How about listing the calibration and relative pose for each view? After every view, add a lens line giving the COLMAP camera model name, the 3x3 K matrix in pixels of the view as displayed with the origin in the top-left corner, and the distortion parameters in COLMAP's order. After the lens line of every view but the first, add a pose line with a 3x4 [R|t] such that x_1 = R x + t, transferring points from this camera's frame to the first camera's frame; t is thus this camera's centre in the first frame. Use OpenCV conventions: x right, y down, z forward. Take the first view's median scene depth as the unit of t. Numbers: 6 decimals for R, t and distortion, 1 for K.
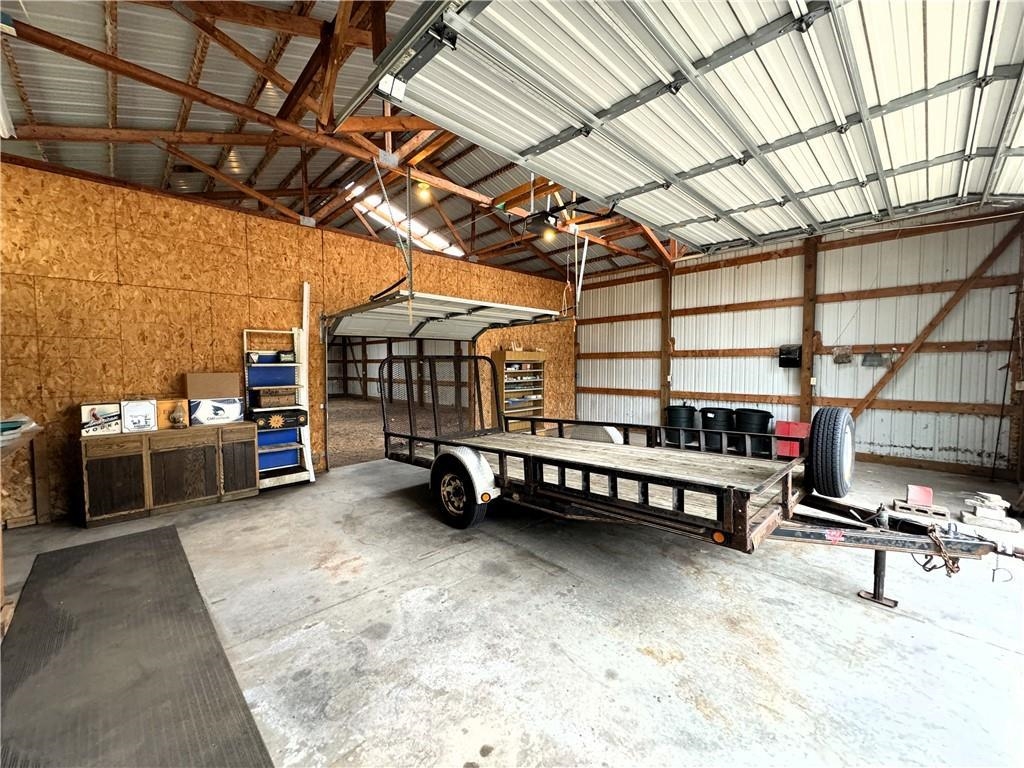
lens RADIAL K [[413.0, 0, 510.4], [0, 413.0, 386.1], [0, 0, 1]] dist [-0.001828, 0.000045]
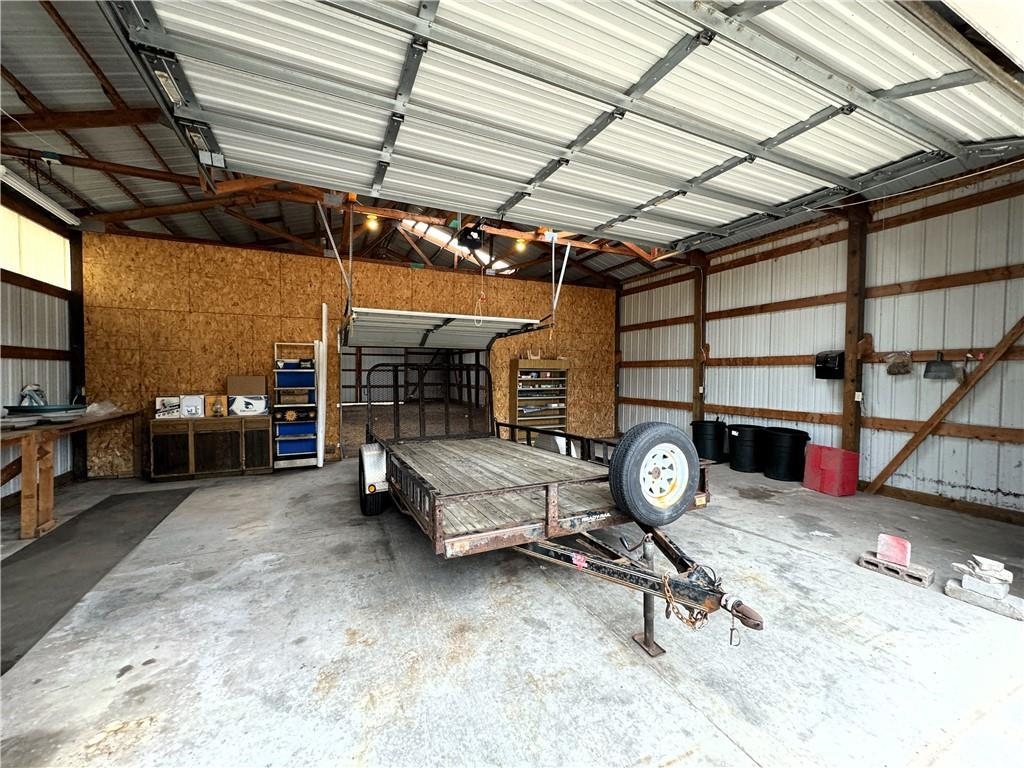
lens RADIAL K [[413.0, 0, 512.2], [0, 413.0, 386.2], [0, 0, 1]] dist [-0.001828, 0.000045]
pose [[0.942658, 0.020073, -0.333156, 0.461108], [-0.027005, 0.999504, -0.016189, -0.001451], [0.332666, 0.024258, 0.942733, 0.039784]]
